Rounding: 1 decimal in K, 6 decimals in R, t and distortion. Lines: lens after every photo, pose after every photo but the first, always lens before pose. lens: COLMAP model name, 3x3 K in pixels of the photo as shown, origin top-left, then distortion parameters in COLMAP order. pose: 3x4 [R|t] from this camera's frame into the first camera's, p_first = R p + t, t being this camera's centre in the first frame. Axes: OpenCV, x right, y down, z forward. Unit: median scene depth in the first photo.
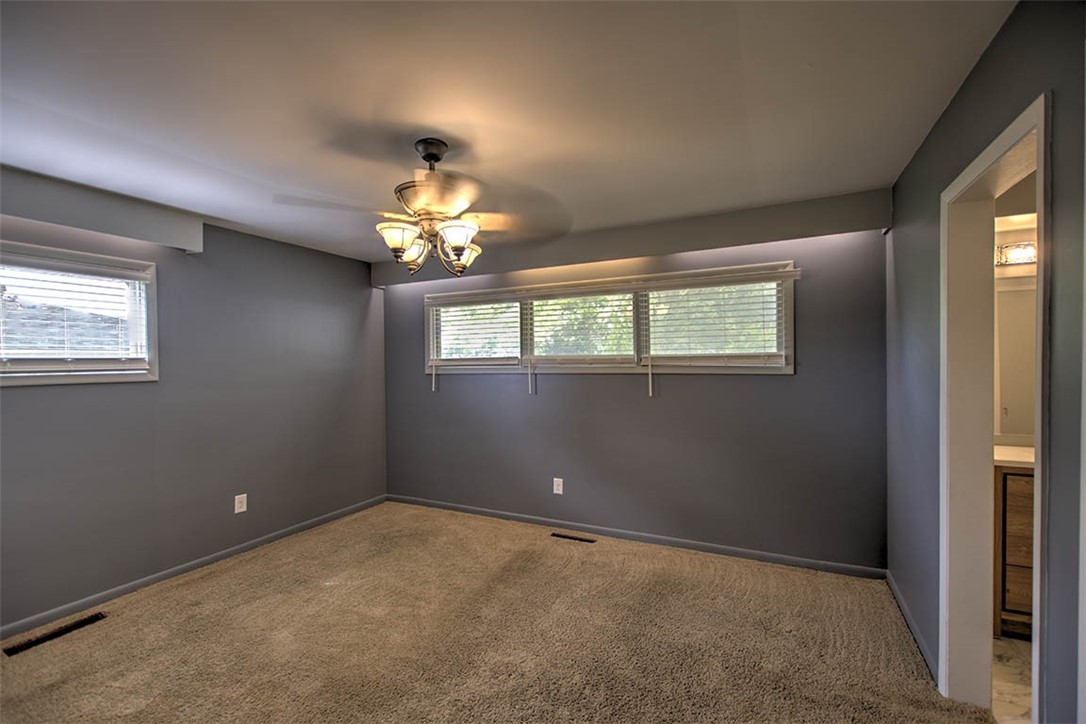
lens RADIAL K [[469.4, 0, 545.7], [0, 469.4, 364.2], [0, 0, 1]] dist [0.003390, -0.000304]
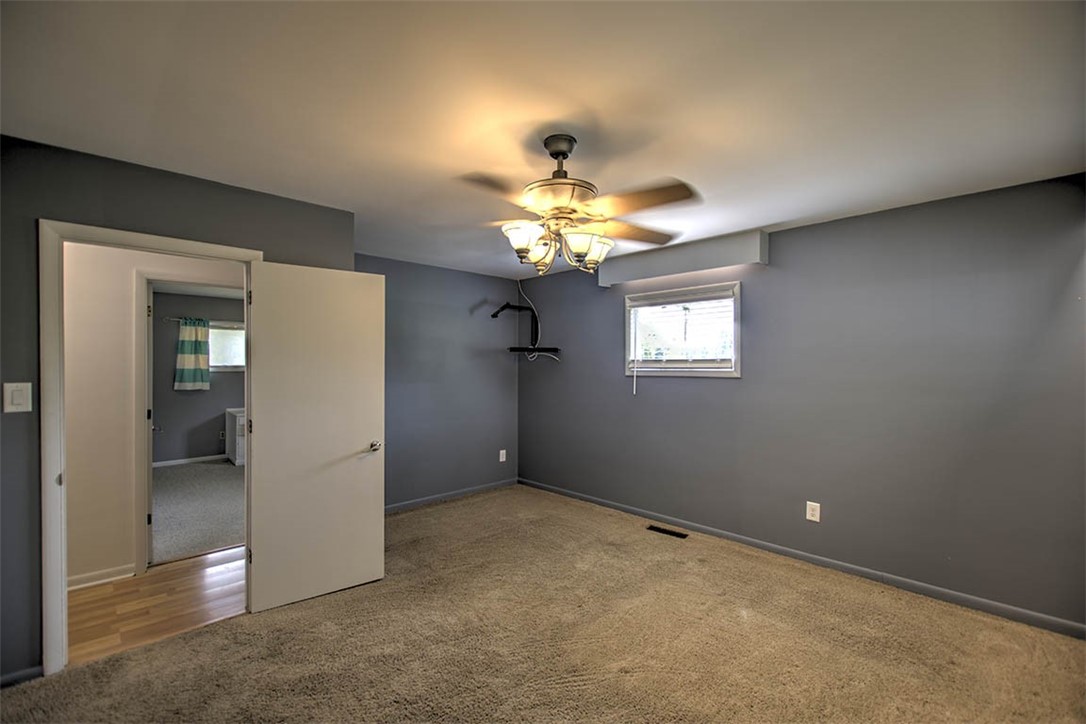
lens RADIAL K [[469.4, 0, 546.8], [0, 469.4, 363.9], [0, 0, 1]] dist [0.003390, -0.000304]
pose [[-0.336295, 0.002276, -0.941754, 0.508178], [-0.004606, 0.999981, 0.004062, -0.002634], [0.941745, 0.005704, -0.336278, 0.975995]]
